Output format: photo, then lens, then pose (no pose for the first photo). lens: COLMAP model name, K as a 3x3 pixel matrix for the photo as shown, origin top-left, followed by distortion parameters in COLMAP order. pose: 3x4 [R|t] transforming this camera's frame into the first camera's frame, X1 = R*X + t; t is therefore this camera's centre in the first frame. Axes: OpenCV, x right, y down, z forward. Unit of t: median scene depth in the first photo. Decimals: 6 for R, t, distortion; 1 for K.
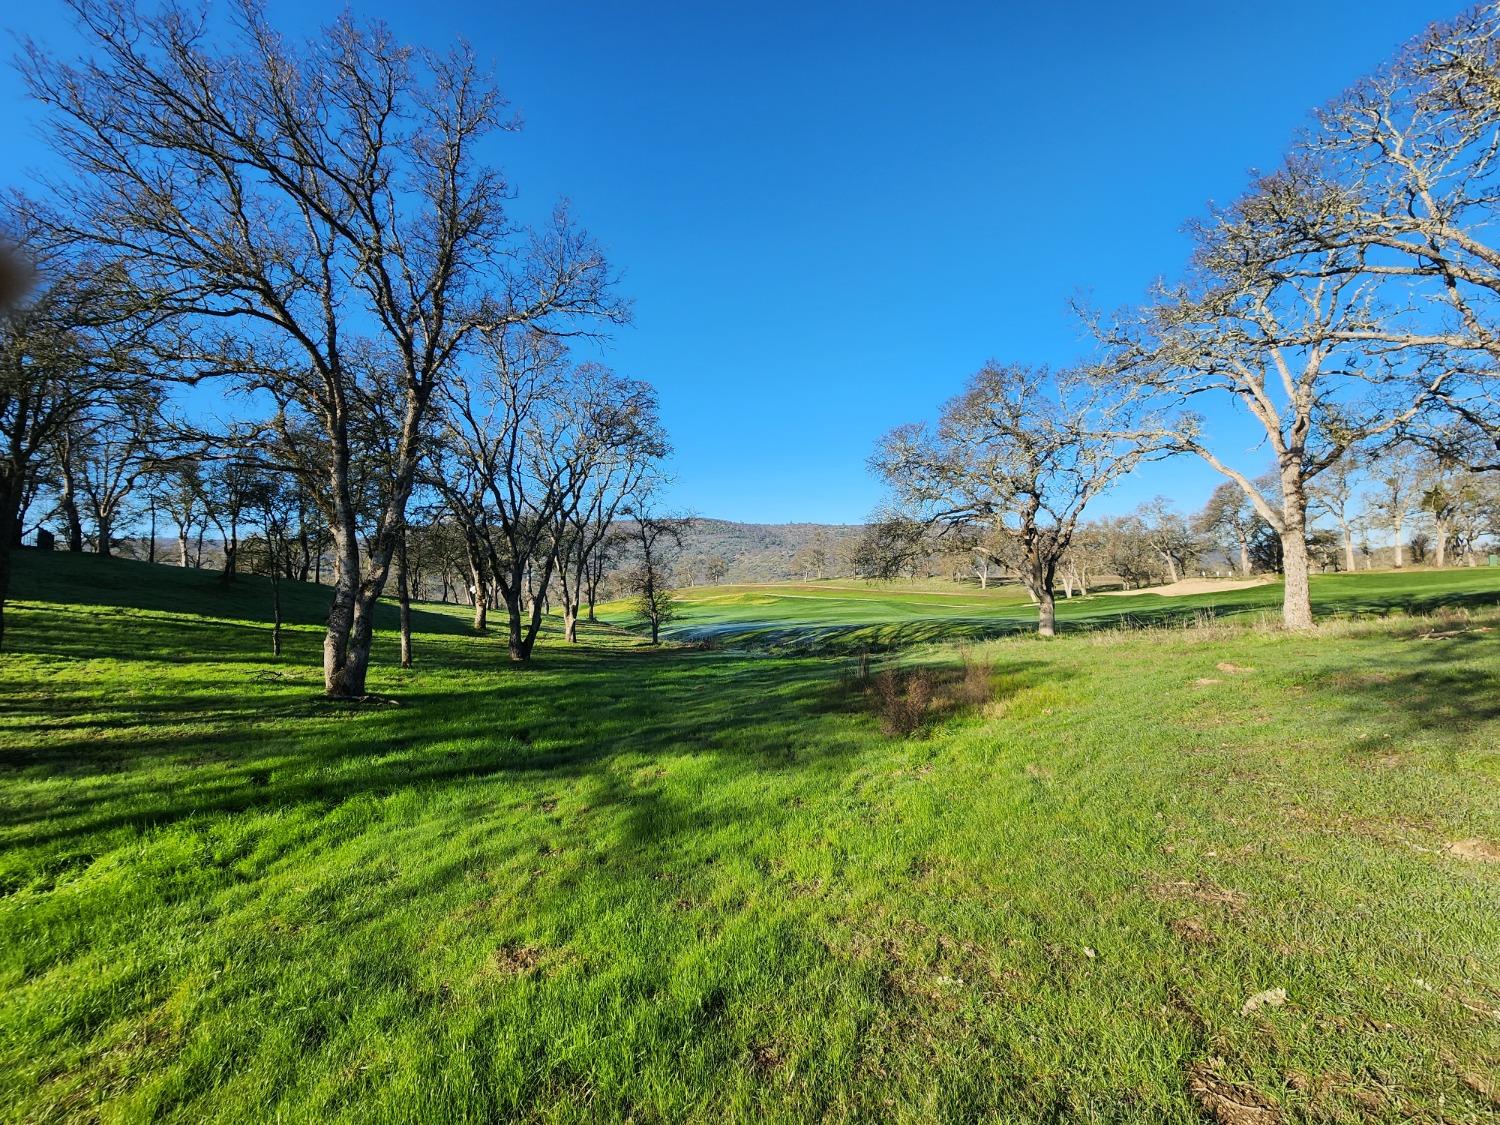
lens RADIAL K [[615.9, 0, 741.3], [0, 615.9, 548.1], [0, 0, 1]] dist [-0.004428, 0.001346]
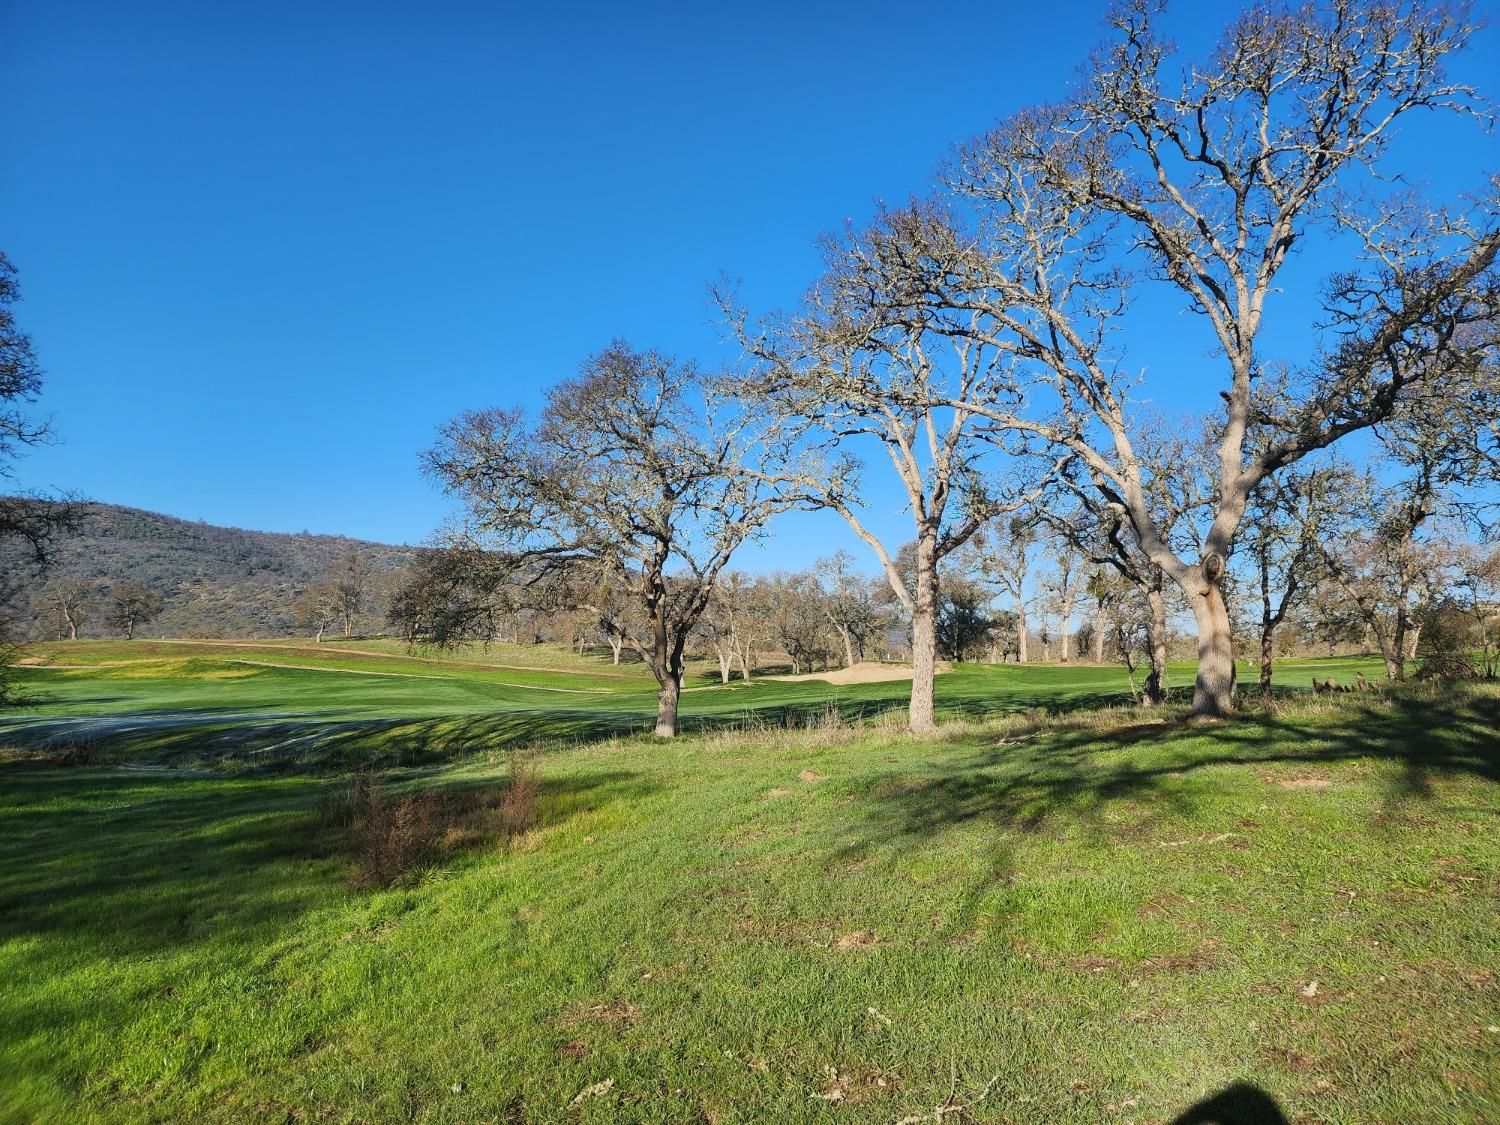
lens RADIAL K [[996.5, 0, 762.2], [0, 996.5, 552.6], [0, 0, 1]] dist [0.077500, -0.059570]
pose [[0.870141, 0.094314, 0.483694, 0.016436], [-0.074876, 0.995422, -0.059395, -0.008727], [-0.487082, 0.015465, 0.873219, -0.060537]]
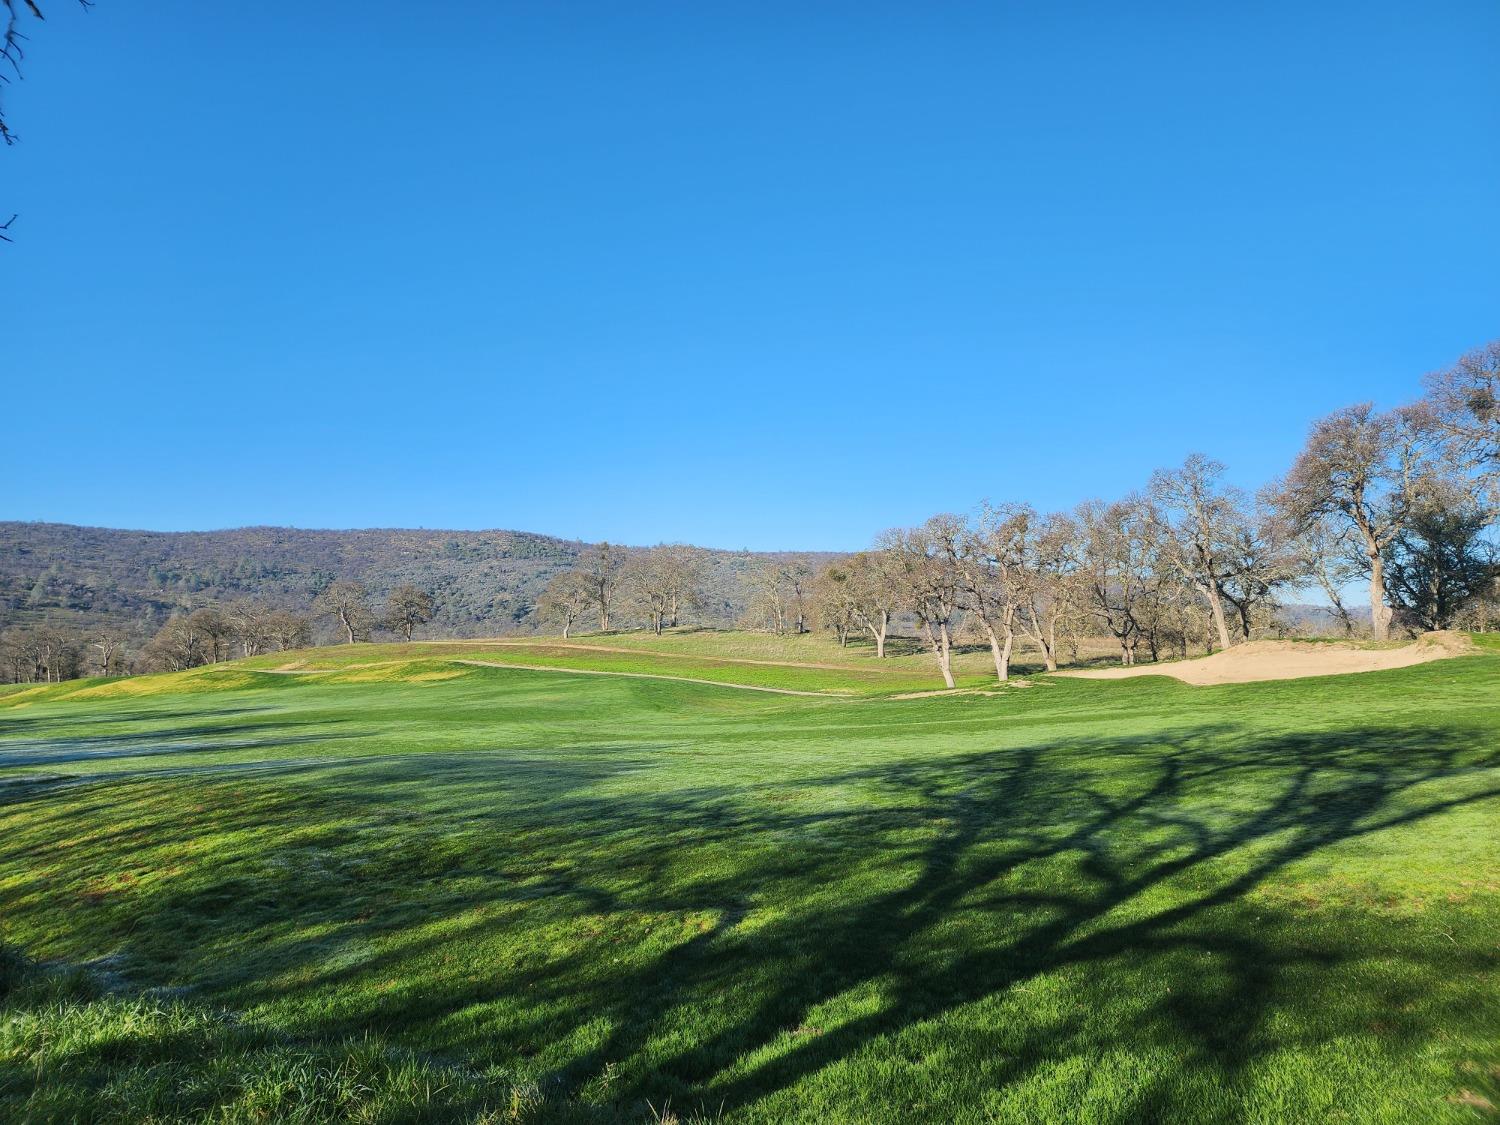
lens RADIAL K [[996.5, 0, 745.5], [0, 996.5, 555.7], [0, 0, 1]] dist [0.077500, -0.059570]
pose [[0.986813, 0.037030, 0.157575, 0.756116], [-0.032026, 0.998902, -0.034179, 0.070074], [-0.158667, 0.028682, 0.986915, 1.021531]]
